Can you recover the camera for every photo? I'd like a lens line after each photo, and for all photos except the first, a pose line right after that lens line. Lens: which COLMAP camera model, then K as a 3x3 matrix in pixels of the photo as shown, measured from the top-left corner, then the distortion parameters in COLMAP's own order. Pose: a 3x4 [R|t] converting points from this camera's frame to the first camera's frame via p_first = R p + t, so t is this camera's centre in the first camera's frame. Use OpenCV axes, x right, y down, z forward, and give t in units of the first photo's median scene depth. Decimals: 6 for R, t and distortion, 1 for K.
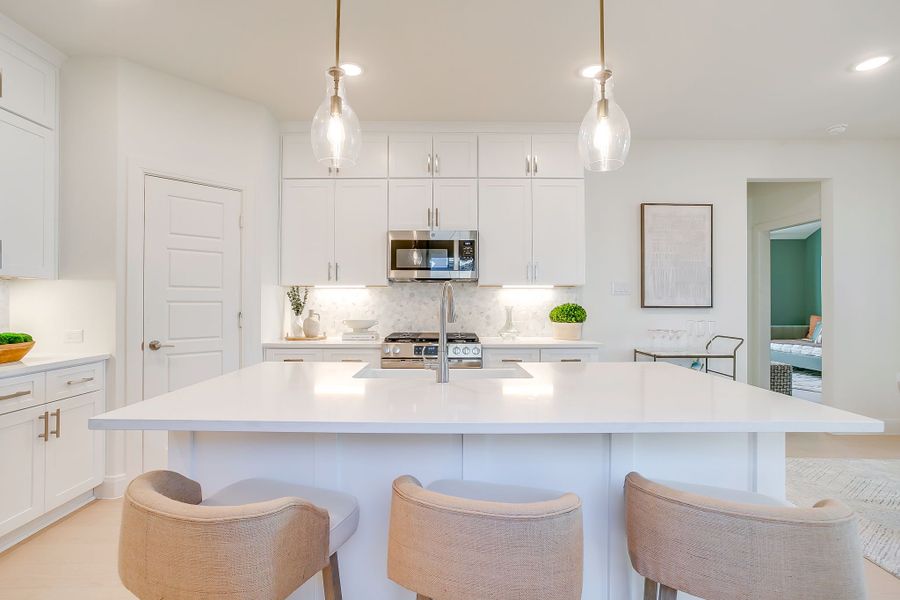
lens RADIAL K [[430.3, 0, 445.4], [0, 430.3, 297.6], [0, 0, 1]] dist [-0.050964, 0.027753]
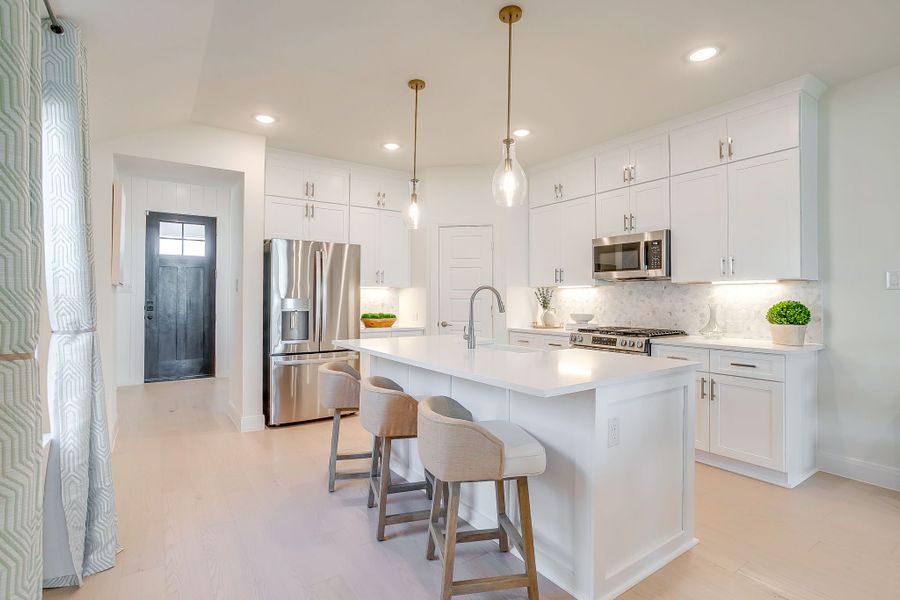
lens RADIAL K [[430.3, 0, 445.4], [0, 430.3, 297.6], [0, 0, 1]] dist [-0.050964, 0.027753]
pose [[0.564193, -0.003357, -0.825636, 0.592536], [0.008953, 0.999958, 0.002052, -0.000841], [0.825595, -0.008550, 0.564199, -0.003519]]
